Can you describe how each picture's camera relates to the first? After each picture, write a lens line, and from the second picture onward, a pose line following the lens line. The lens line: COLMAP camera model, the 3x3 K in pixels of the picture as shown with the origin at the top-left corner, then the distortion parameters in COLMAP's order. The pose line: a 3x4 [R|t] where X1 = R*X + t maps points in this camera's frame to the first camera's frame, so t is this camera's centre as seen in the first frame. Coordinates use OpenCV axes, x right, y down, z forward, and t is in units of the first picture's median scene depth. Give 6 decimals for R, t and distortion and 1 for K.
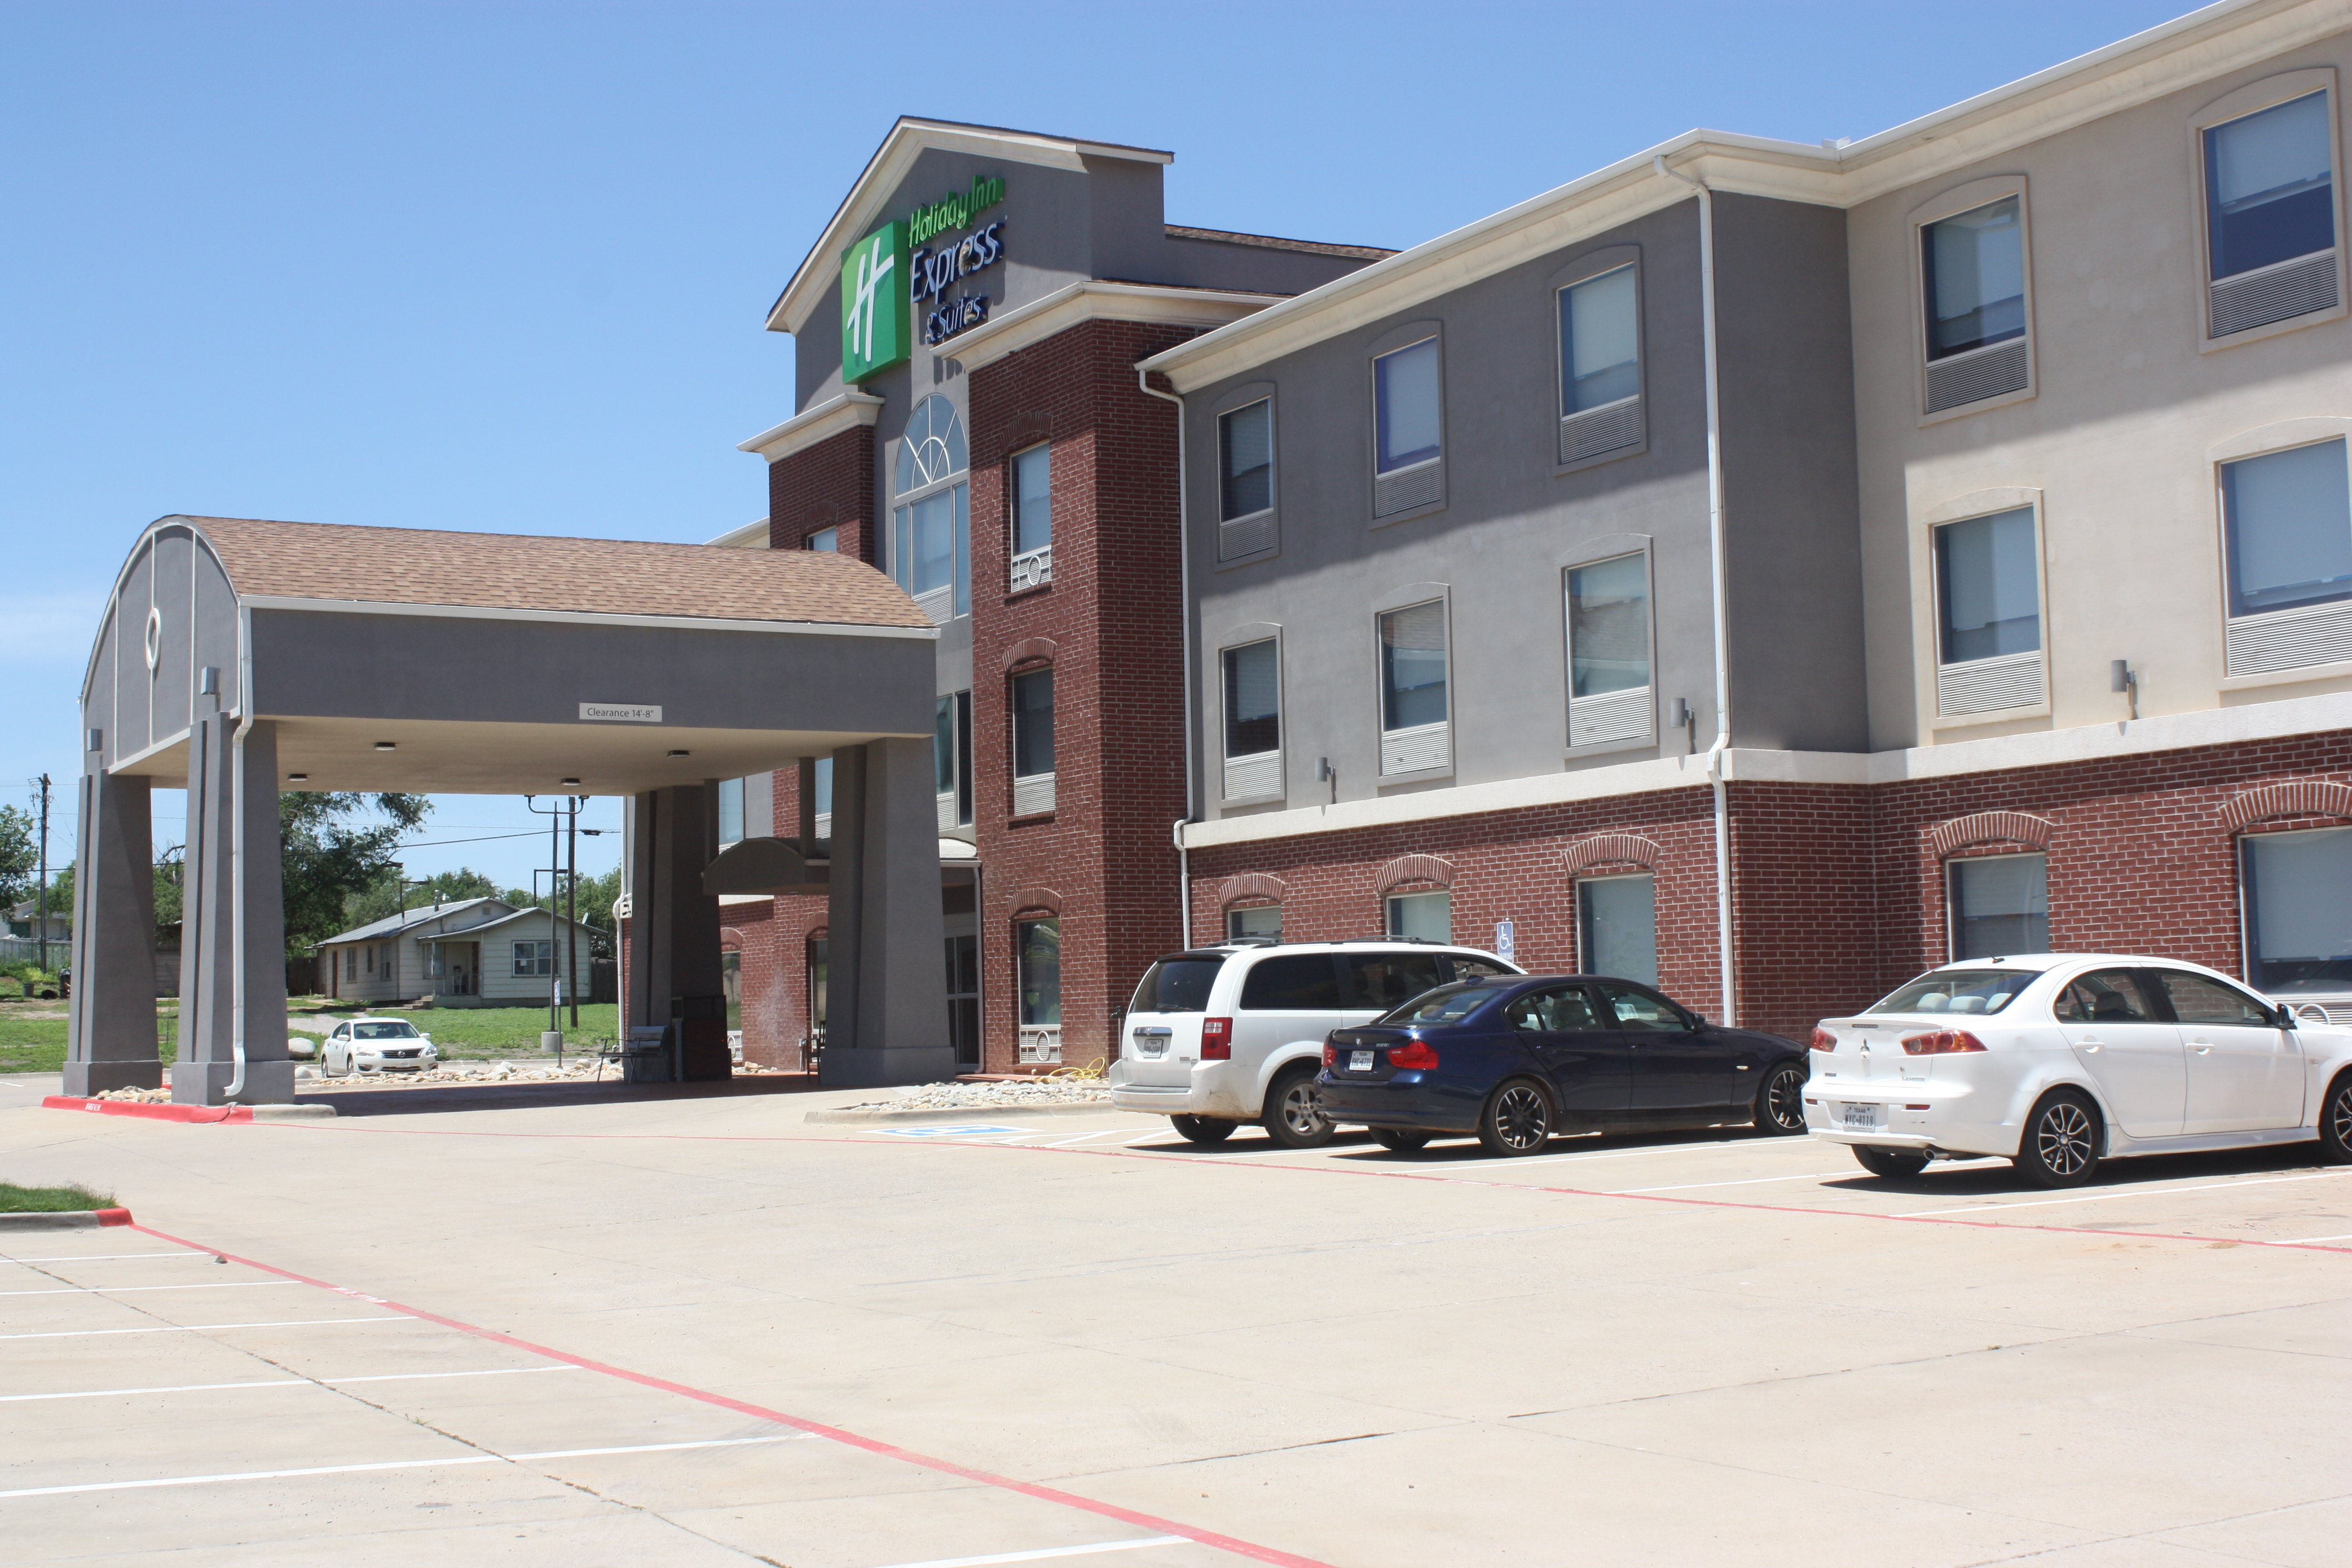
lens RADIAL K [[3008.1, 0, 1176.0], [0, 3008.1, 784.0], [0, 0, 1]] dist [-0.065127, 0.029683]
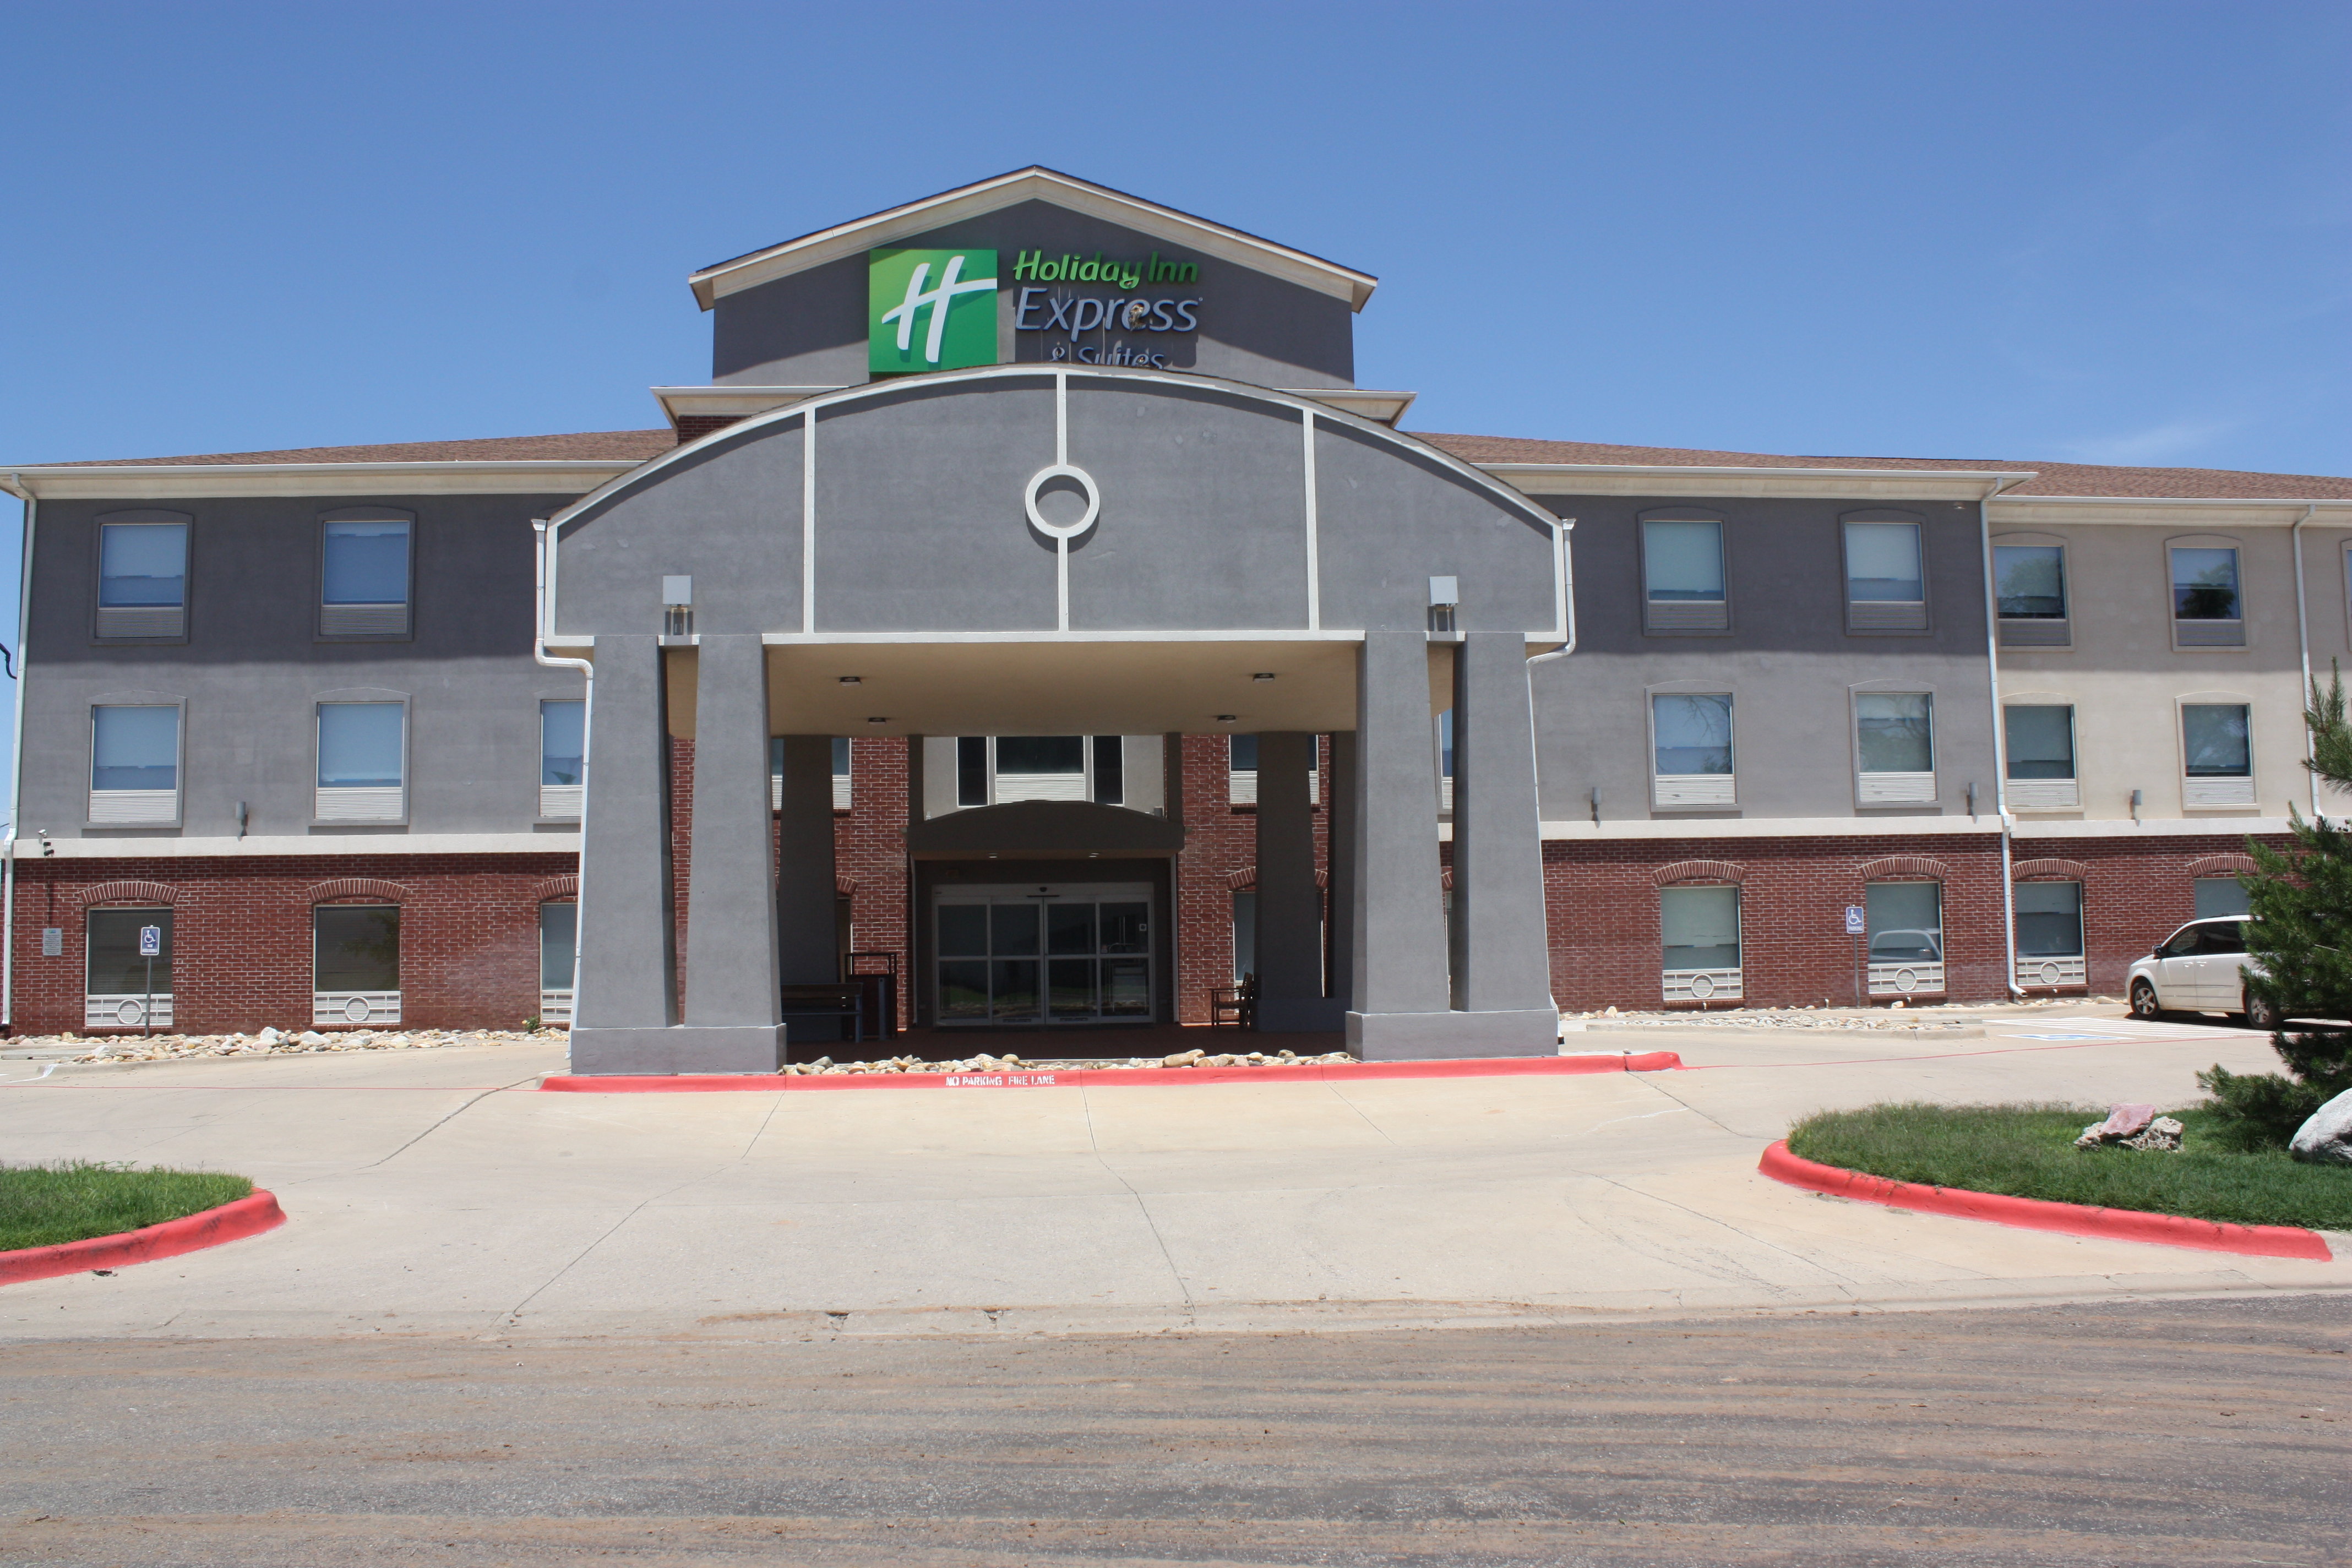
lens RADIAL K [[1984.7, 0, 1176.0], [0, 1984.7, 784.0], [0, 0, 1]] dist [-0.168848, 0.160622]
pose [[0.413734, 0.093645, 0.905569, -0.941406], [-0.062170, 0.995280, -0.074518, 0.076679], [-0.908273, -0.025468, 0.417603, 0.854455]]
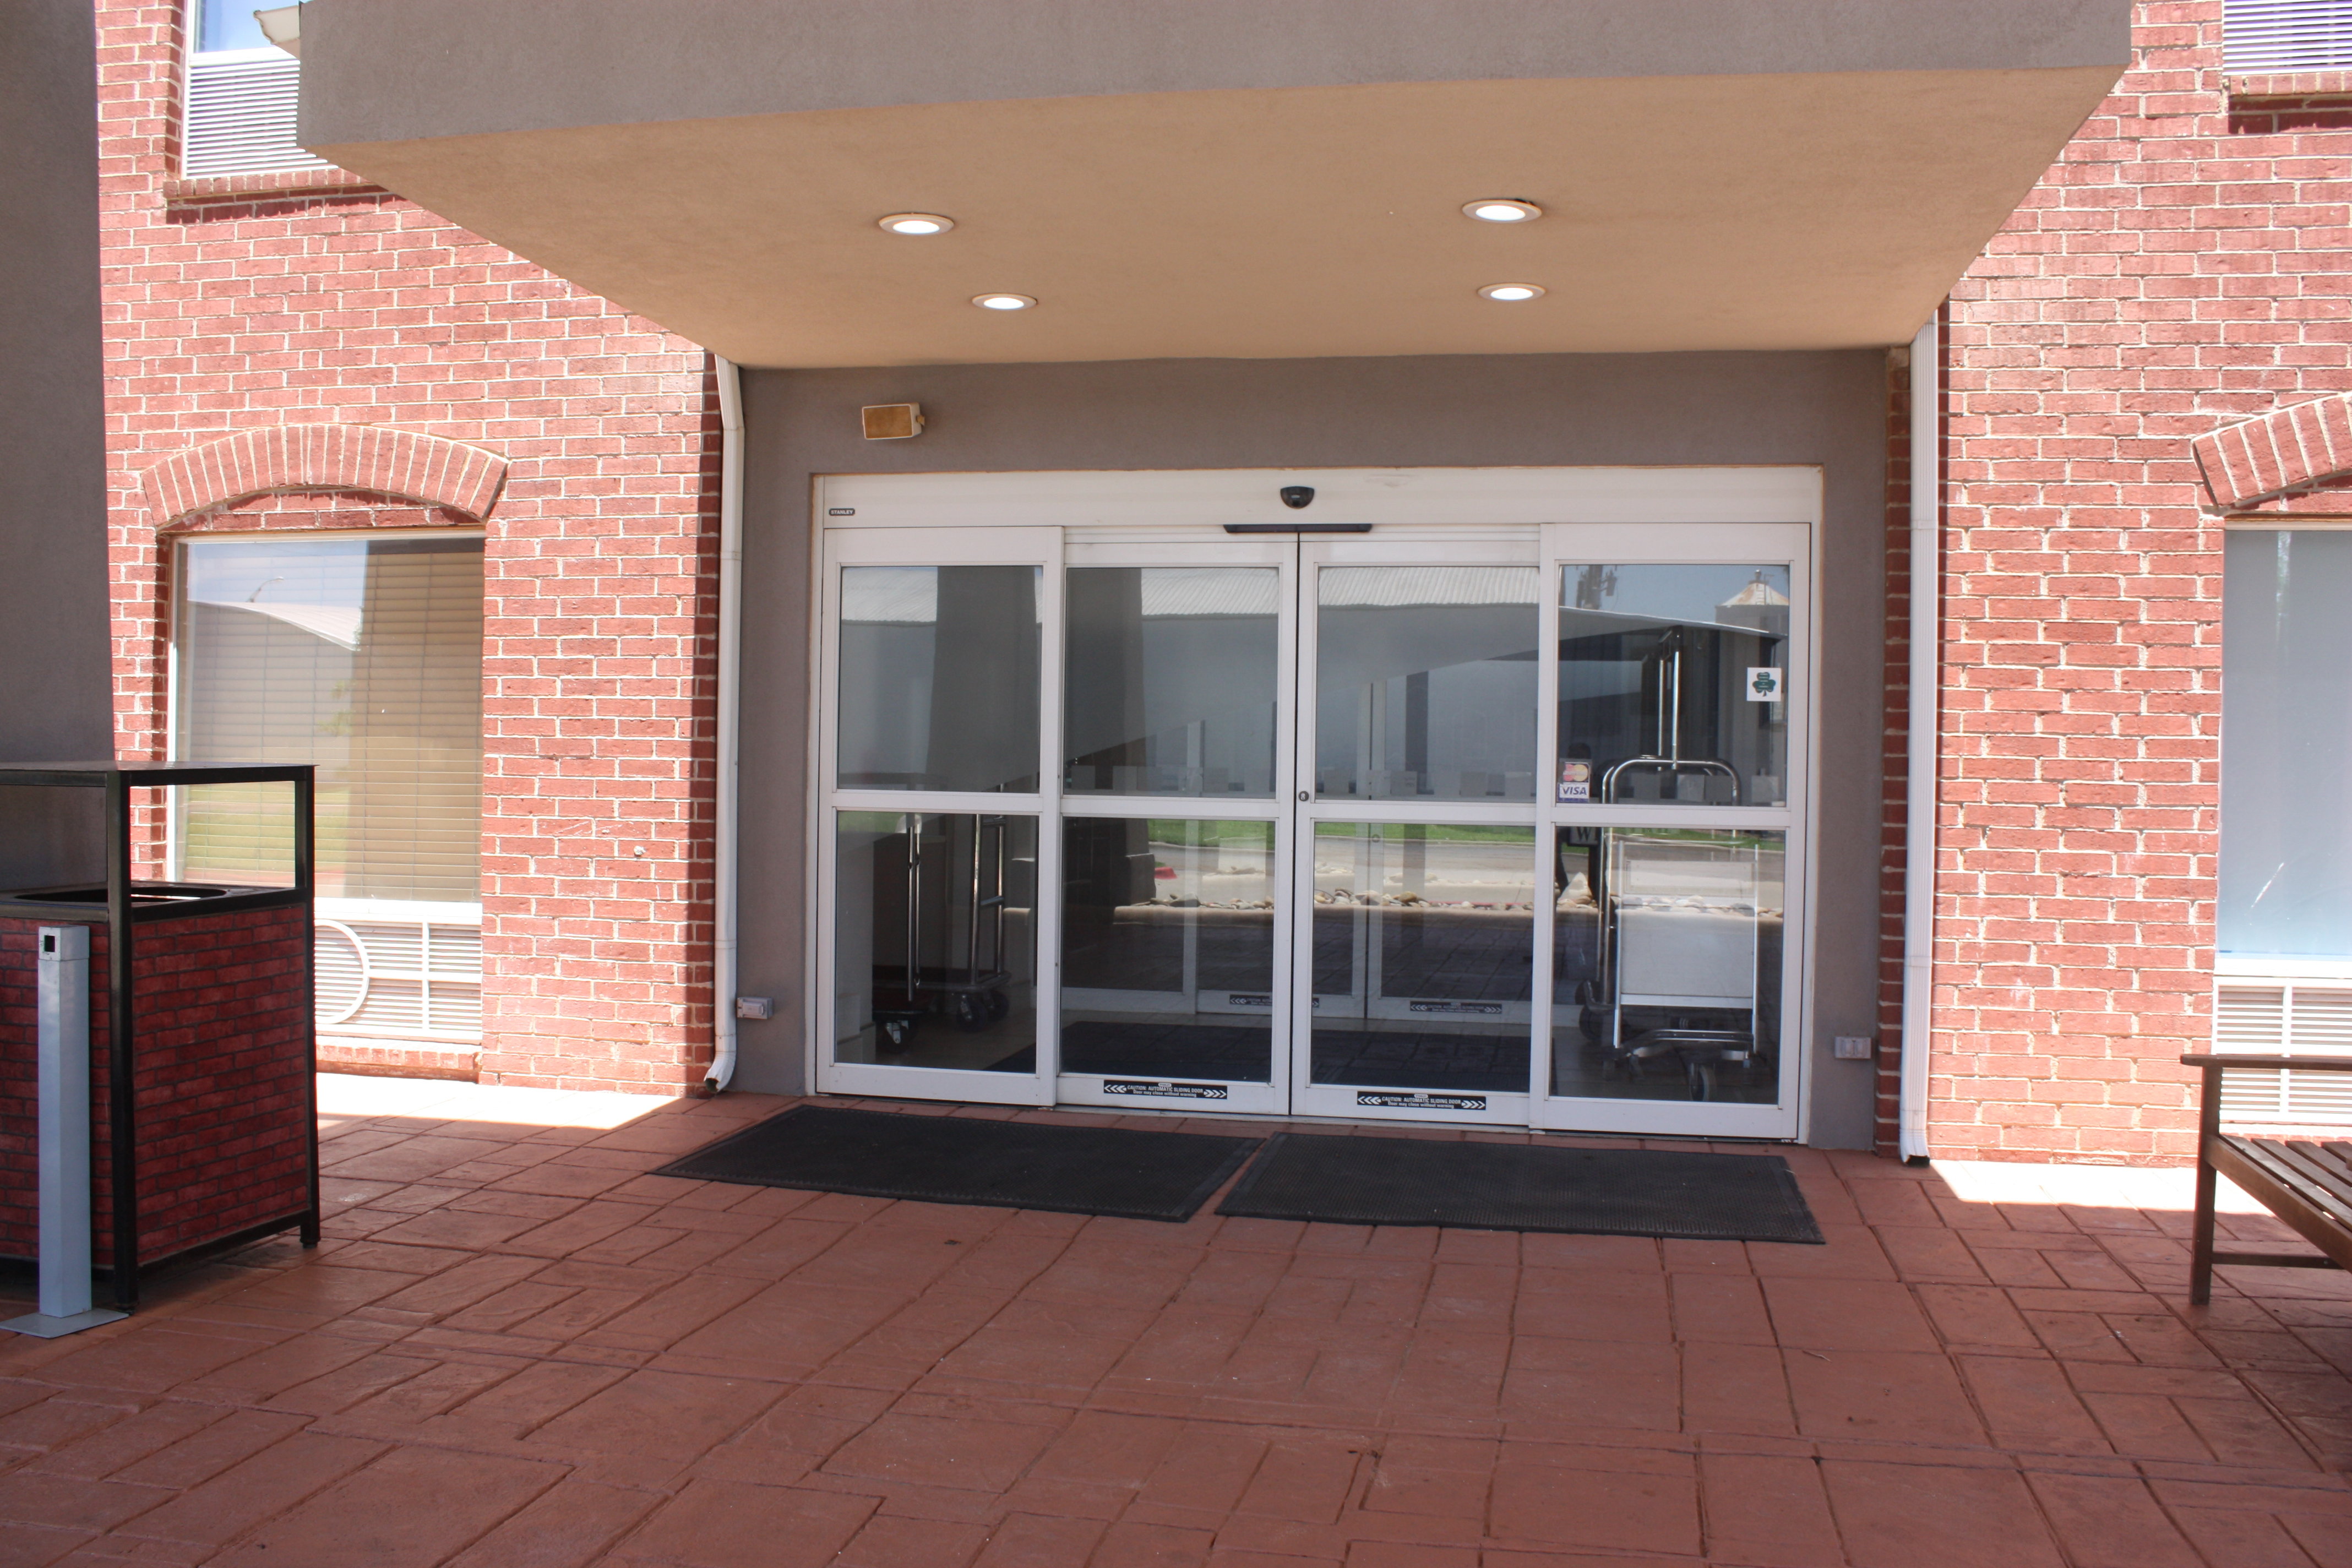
lens RADIAL K [[1984.7, 0, 1176.0], [0, 1984.7, 784.0], [0, 0, 1]] dist [-0.168848, 0.160622]
pose [[0.663978, 0.023891, 0.747370, -0.268487], [-0.088637, 0.994957, 0.046941, 0.081160], [-0.742480, -0.097412, 0.662747, 1.175709]]
